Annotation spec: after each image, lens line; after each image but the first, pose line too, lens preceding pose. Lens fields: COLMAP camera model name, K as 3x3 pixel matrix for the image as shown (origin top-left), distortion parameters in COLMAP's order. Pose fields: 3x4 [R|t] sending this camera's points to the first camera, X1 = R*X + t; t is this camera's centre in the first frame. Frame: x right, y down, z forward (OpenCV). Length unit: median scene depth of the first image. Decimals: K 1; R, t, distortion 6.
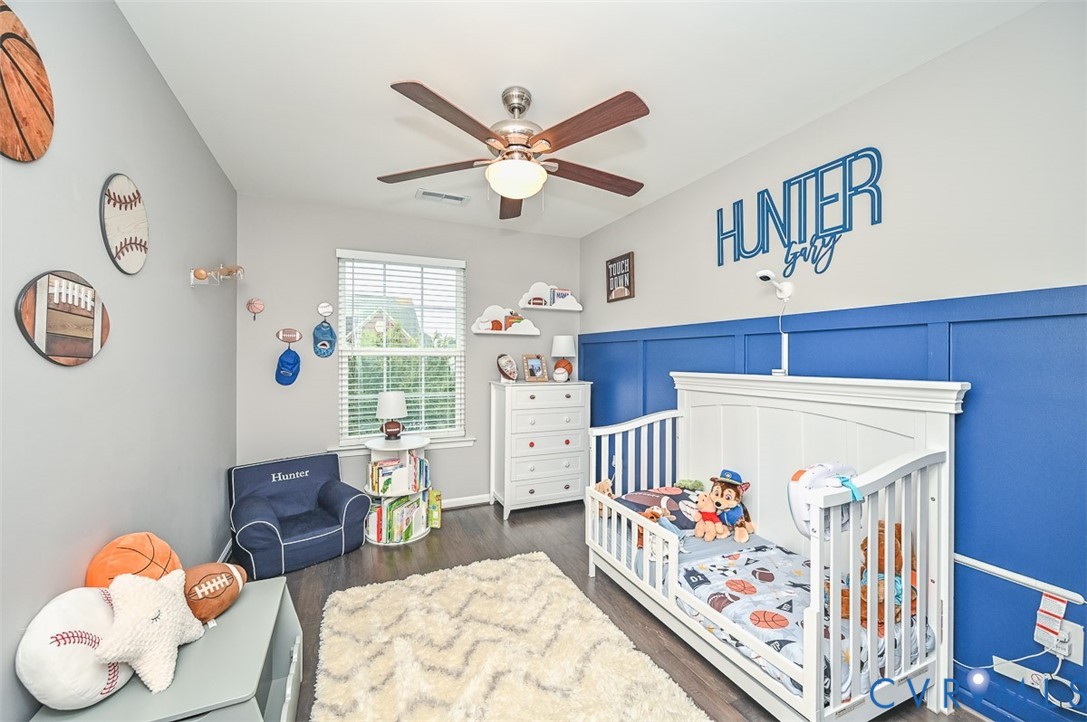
lens RADIAL K [[434.6, 0, 544.8], [0, 434.6, 359.9], [0, 0, 1]] dist [0.000548, -0.000171]
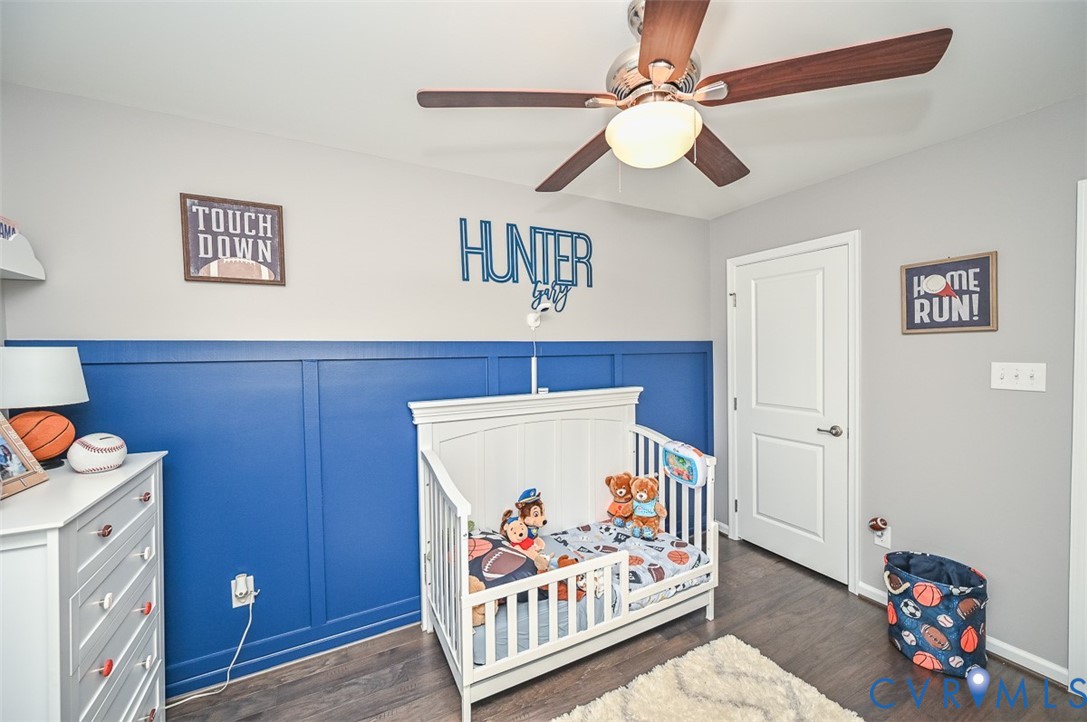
lens RADIAL K [[434.6, 0, 544.8], [0, 434.6, 359.9], [0, 0, 1]] dist [0.000548, -0.000171]
pose [[-0.077172, -0.029479, 0.996582, -0.660805], [0.010346, 0.999485, 0.030366, -0.093753], [-0.996964, 0.012654, -0.076827, 1.125706]]
